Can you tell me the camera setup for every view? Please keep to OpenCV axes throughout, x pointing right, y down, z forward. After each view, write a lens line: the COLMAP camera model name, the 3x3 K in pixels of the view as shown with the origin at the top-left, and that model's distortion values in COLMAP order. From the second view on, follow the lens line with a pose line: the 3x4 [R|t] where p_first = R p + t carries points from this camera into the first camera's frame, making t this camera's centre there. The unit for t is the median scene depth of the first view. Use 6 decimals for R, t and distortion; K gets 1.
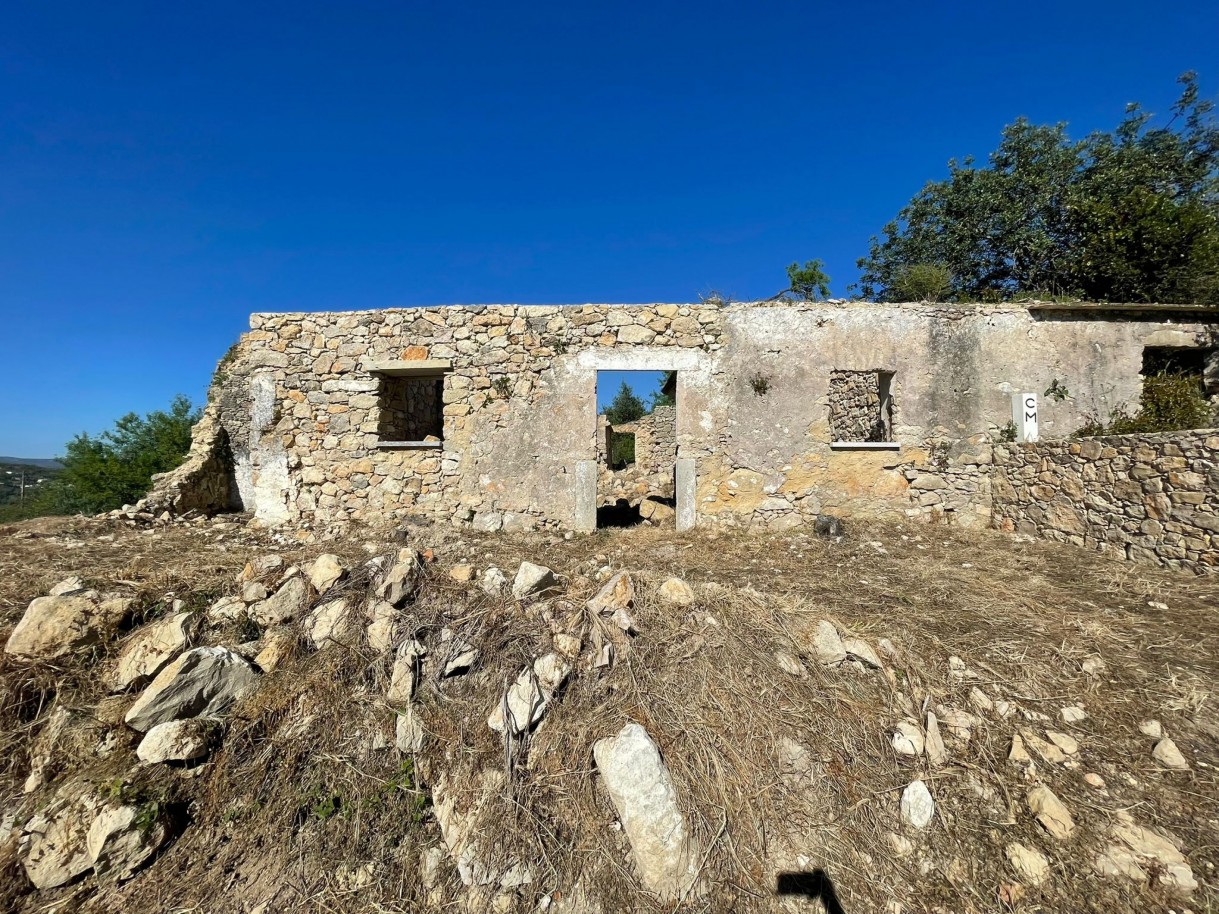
lens RADIAL K [[489.3, 0, 607.9], [0, 489.3, 456.3], [0, 0, 1]] dist [-0.005230, 0.001250]
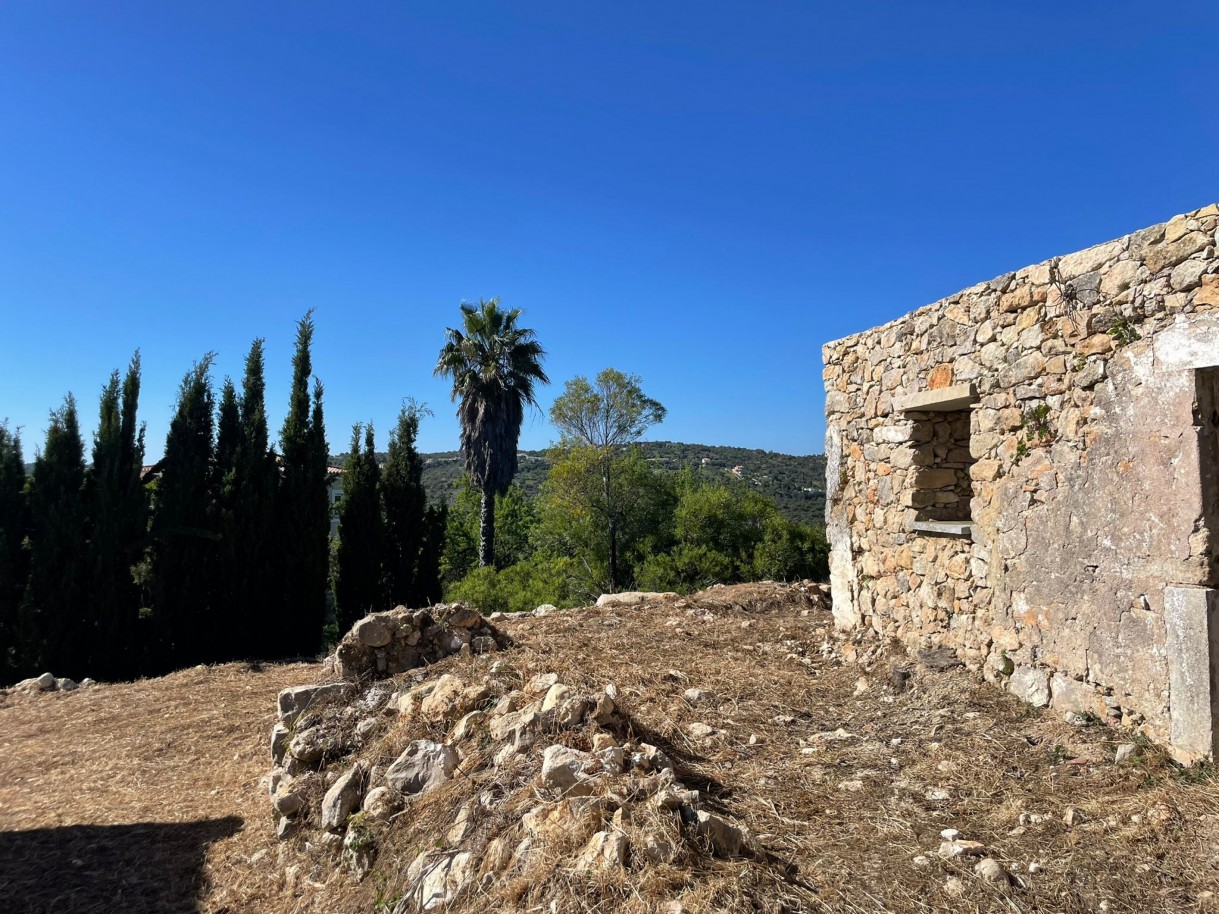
lens RADIAL K [[928.3, 0, 615.1], [0, 928.3, 442.4], [0, 0, 1]] dist [0.089357, -0.122421]
pose [[0.266509, -0.045881, -0.962740, 0.607975], [0.031046, 0.998757, -0.039003, -0.097648], [0.963332, -0.019494, 0.267602, 0.306186]]
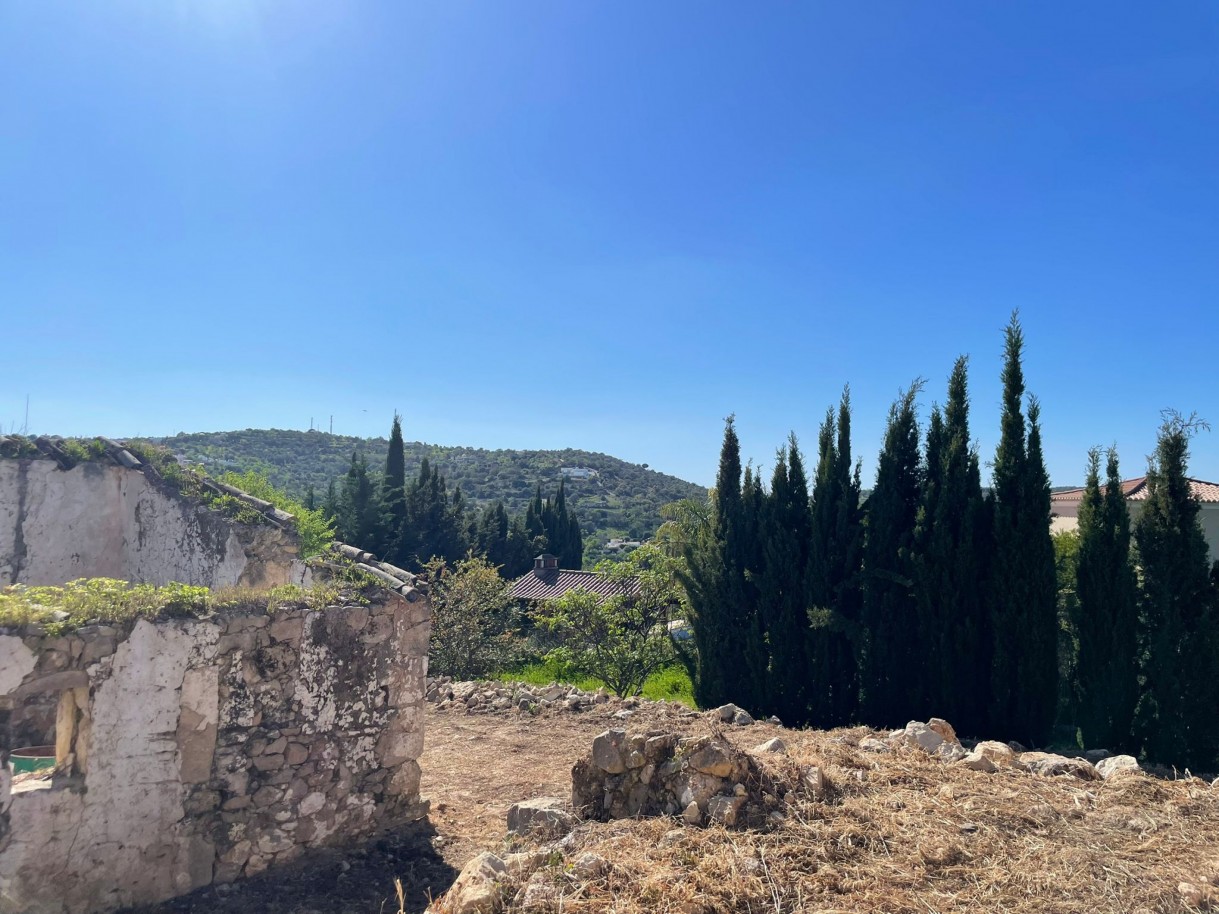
lens RADIAL K [[928.3, 0, 619.8], [0, 928.3, 447.5], [0, 0, 1]] dist [0.089357, -0.122421]
pose [[-0.657775, -0.053196, -0.751334, 0.015674], [0.012204, 0.996619, -0.081248, -0.127963], [0.753116, -0.062612, -0.654902, 0.954870]]
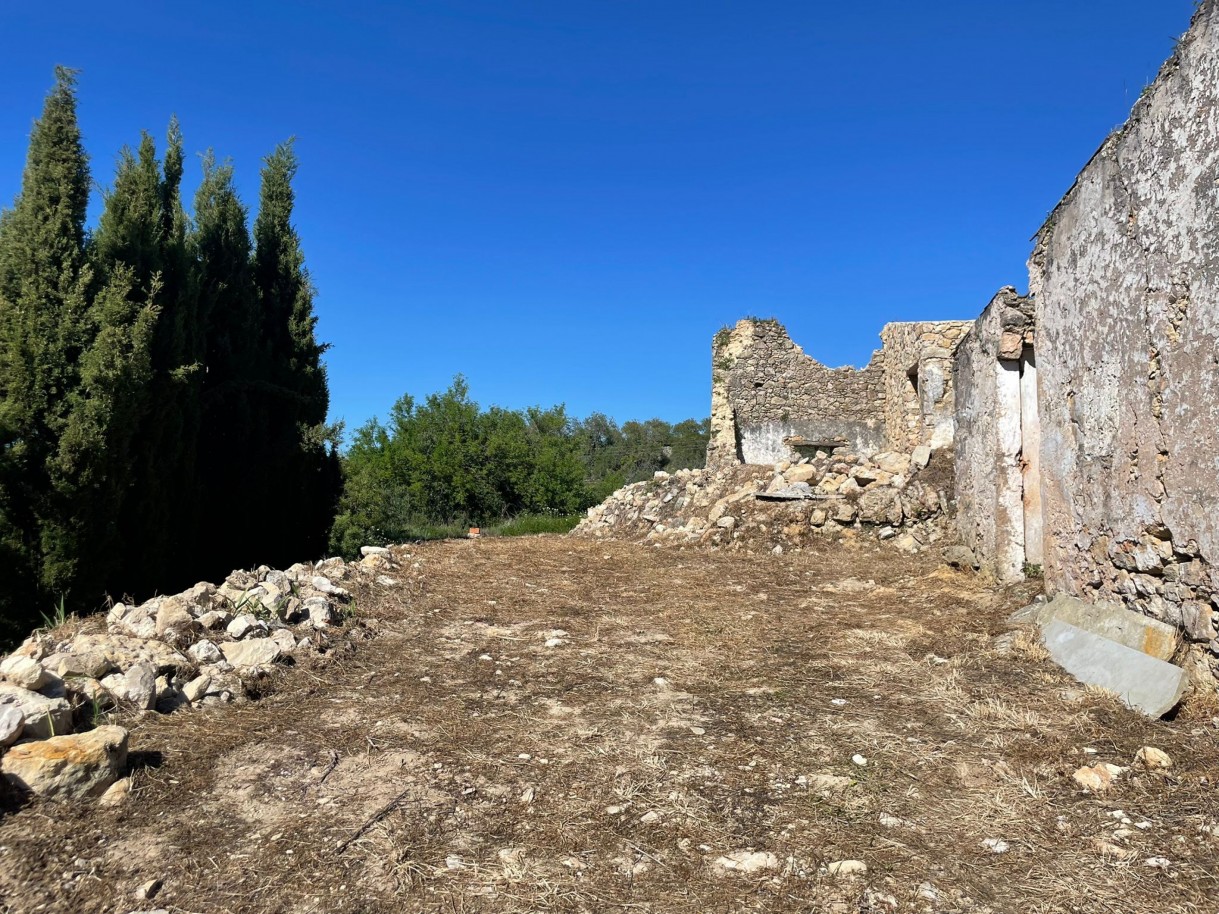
lens RADIAL K [[928.3, 0, 607.9], [0, 928.3, 447.2], [0, 0, 1]] dist [0.089357, -0.122421]
pose [[0.986826, 0.004292, -0.161731, -1.267607], [-0.010000, 0.999355, -0.034497, 0.198642], [0.161478, 0.035660, 0.986232, -2.003321]]
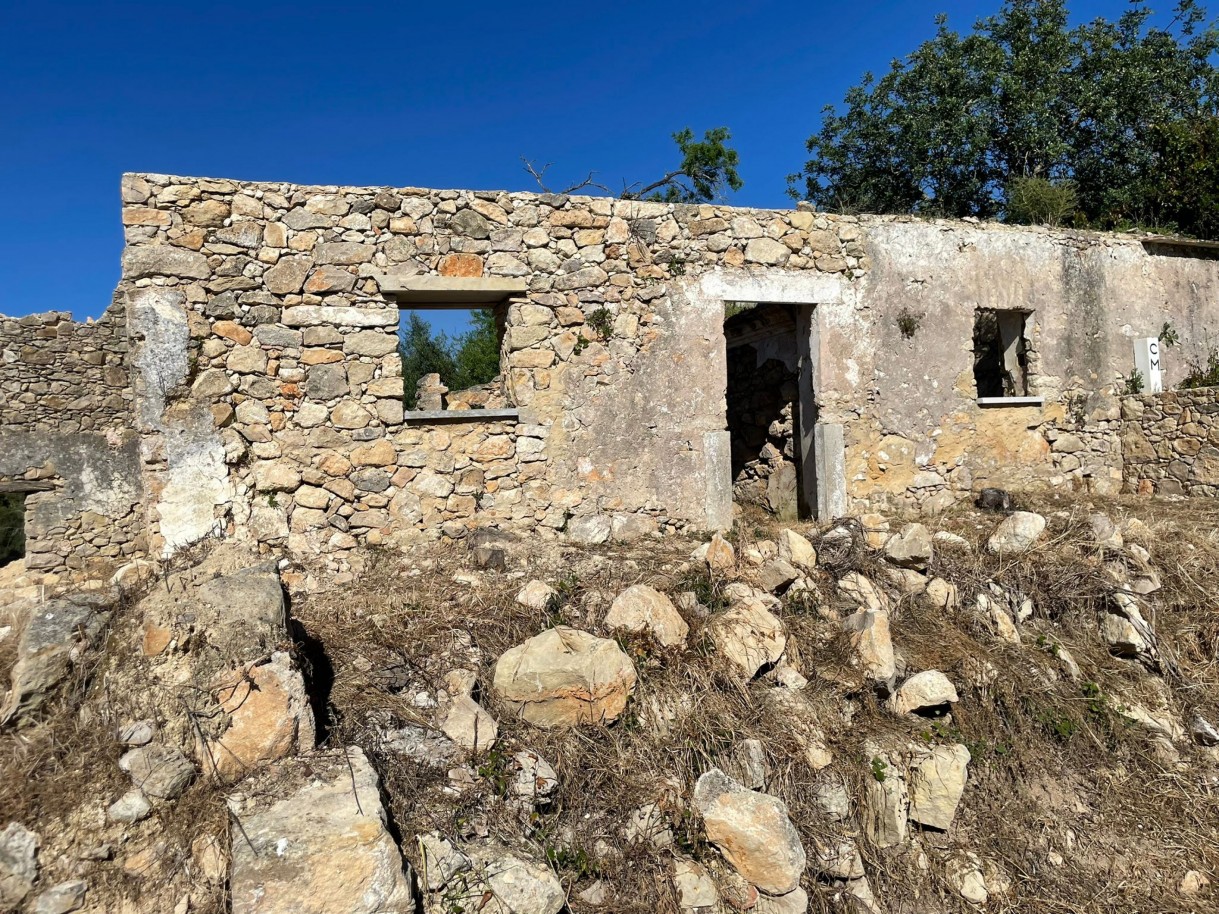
lens RADIAL K [[928.3, 0, 612.5], [0, 928.3, 455.8], [0, 0, 1]] dist [0.089357, -0.122421]
pose [[0.907973, -0.043998, 0.416713, -0.722750], [0.044816, 0.998965, 0.007827, 0.026667], [-0.416626, 0.011569, 0.909004, -0.138505]]
